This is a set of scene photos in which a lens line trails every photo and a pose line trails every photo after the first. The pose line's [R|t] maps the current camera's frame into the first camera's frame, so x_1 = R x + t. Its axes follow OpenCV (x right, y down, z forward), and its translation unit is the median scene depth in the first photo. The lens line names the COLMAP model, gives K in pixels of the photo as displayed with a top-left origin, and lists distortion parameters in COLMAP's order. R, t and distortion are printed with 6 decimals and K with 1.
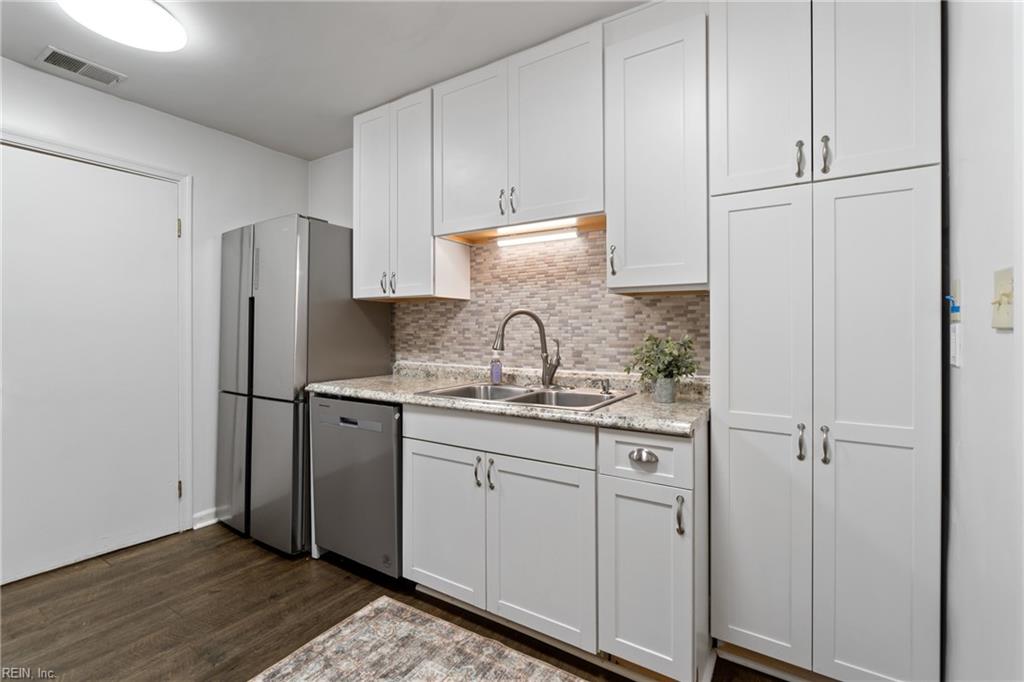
lens RADIAL K [[458.0, 0, 496.5], [0, 458.0, 329.7], [0, 0, 1]] dist [-0.006751, -0.001283]
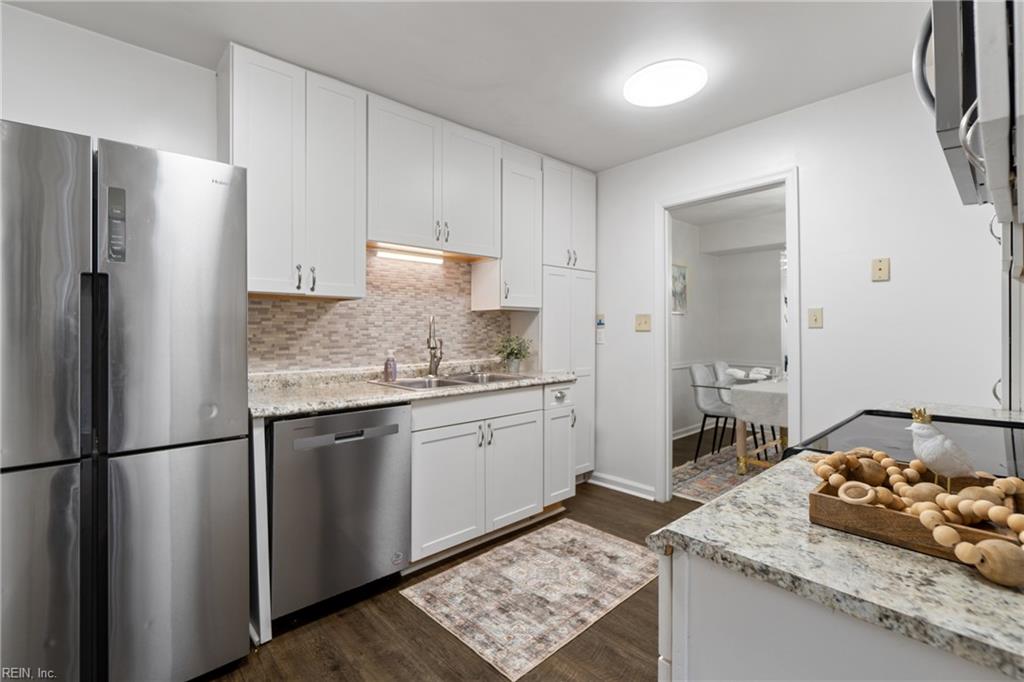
lens RADIAL K [[458.0, 0, 512.9], [0, 458.0, 331.4], [0, 0, 1]] dist [-0.006751, -0.001283]
pose [[0.247836, -0.001579, 0.968801, -1.043117], [0.003648, 0.999993, 0.000696, -0.001687], [-0.968795, 0.003362, 0.247840, 0.441341]]
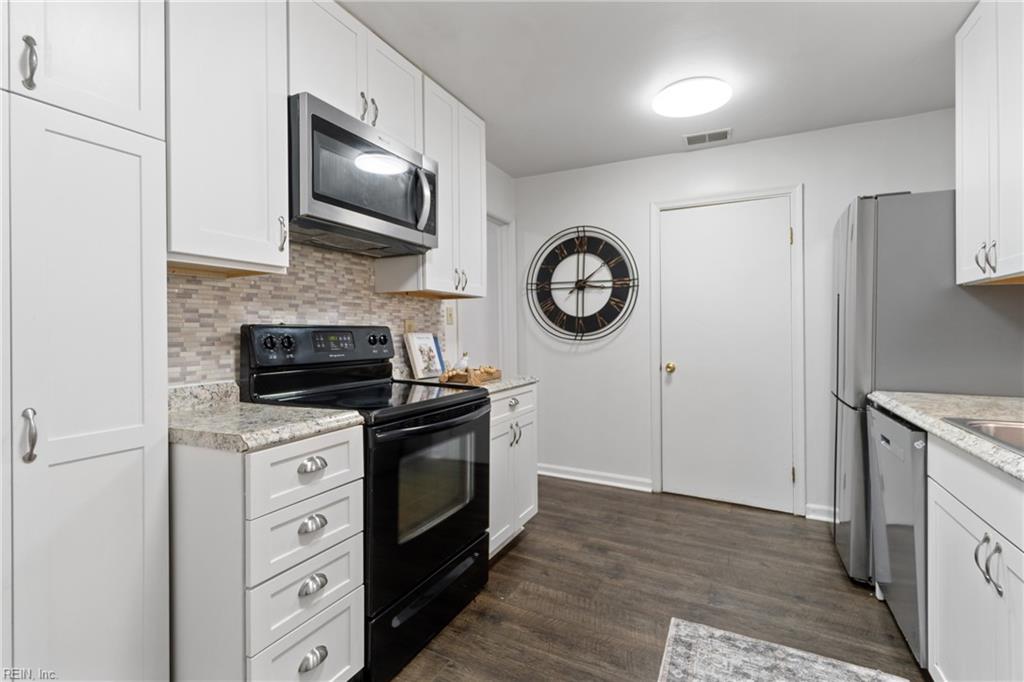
lens RADIAL K [[458.0, 0, 504.4], [0, 458.0, 337.1], [0, 0, 1]] dist [-0.006751, -0.001283]
pose [[0.098775, 0.011066, -0.995048, 0.374118], [0.000254, 0.999938, 0.011145, 0.007915], [0.995110, -0.001353, 0.098766, 0.234646]]
